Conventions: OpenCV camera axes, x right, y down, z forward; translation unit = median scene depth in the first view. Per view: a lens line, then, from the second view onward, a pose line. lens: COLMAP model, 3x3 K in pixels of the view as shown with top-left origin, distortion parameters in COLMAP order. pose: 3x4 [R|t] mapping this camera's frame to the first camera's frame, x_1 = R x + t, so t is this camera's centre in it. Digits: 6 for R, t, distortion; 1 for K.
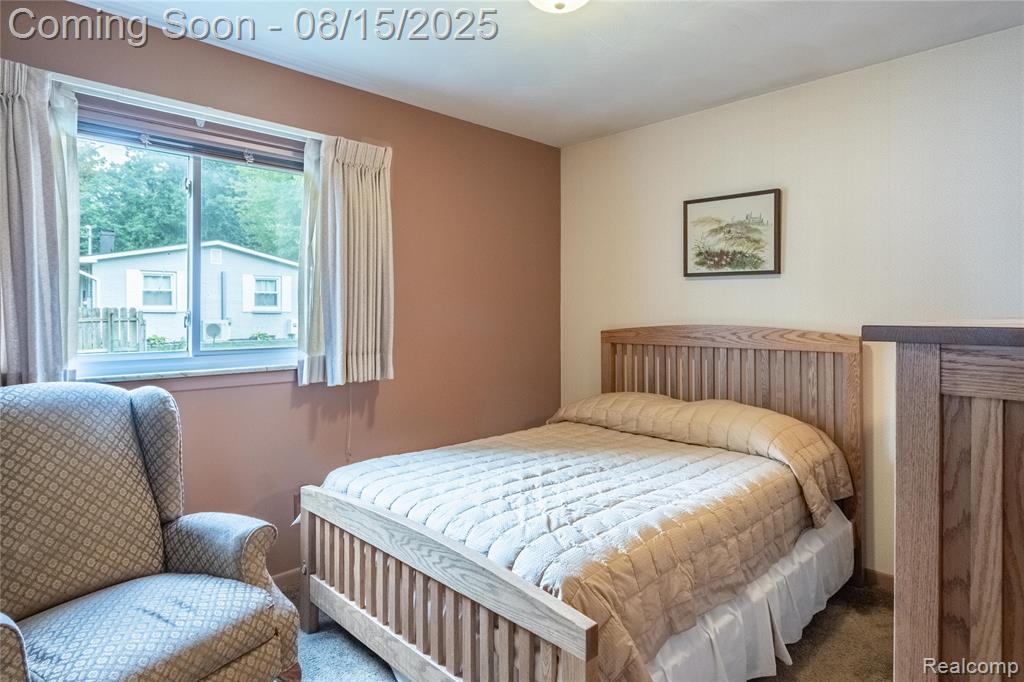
lens RADIAL K [[587.1, 0, 513.2], [0, 587.1, 307.7], [0, 0, 1]] dist [-0.001041, -0.000164]
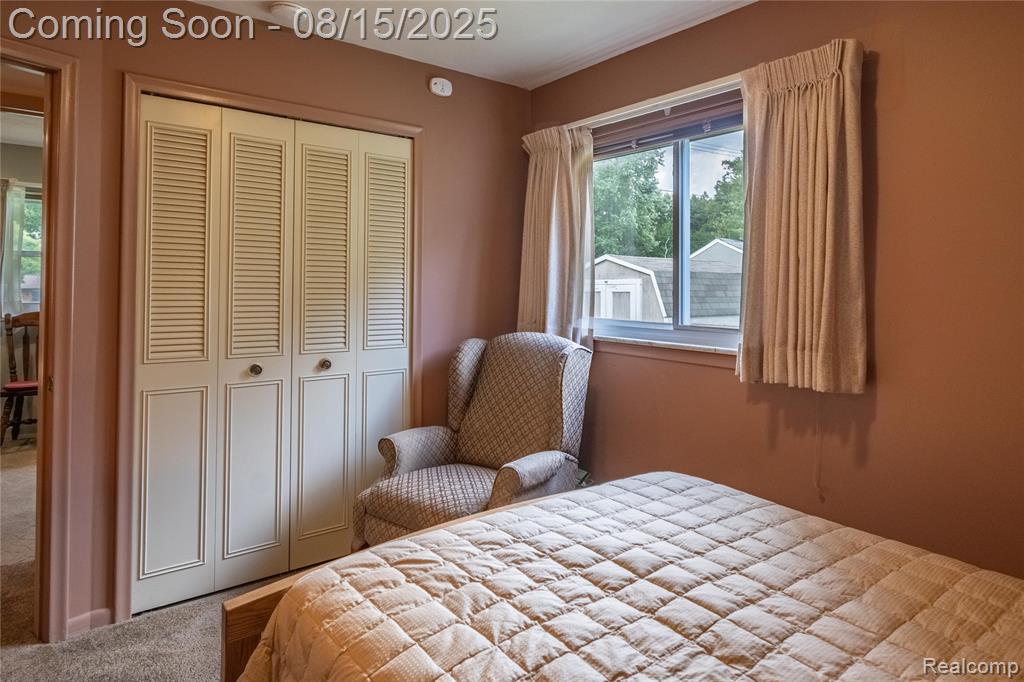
lens RADIAL K [[589.1, 0, 512.9], [0, 589.1, 275.4], [0, 0, 1]] dist [0.002062, 0.000404]
pose [[-0.109271, -0.015848, -0.993886, 0.645786], [0.000930, 0.999871, -0.016046, 0.000928], [0.994012, -0.002678, -0.109242, 0.952789]]
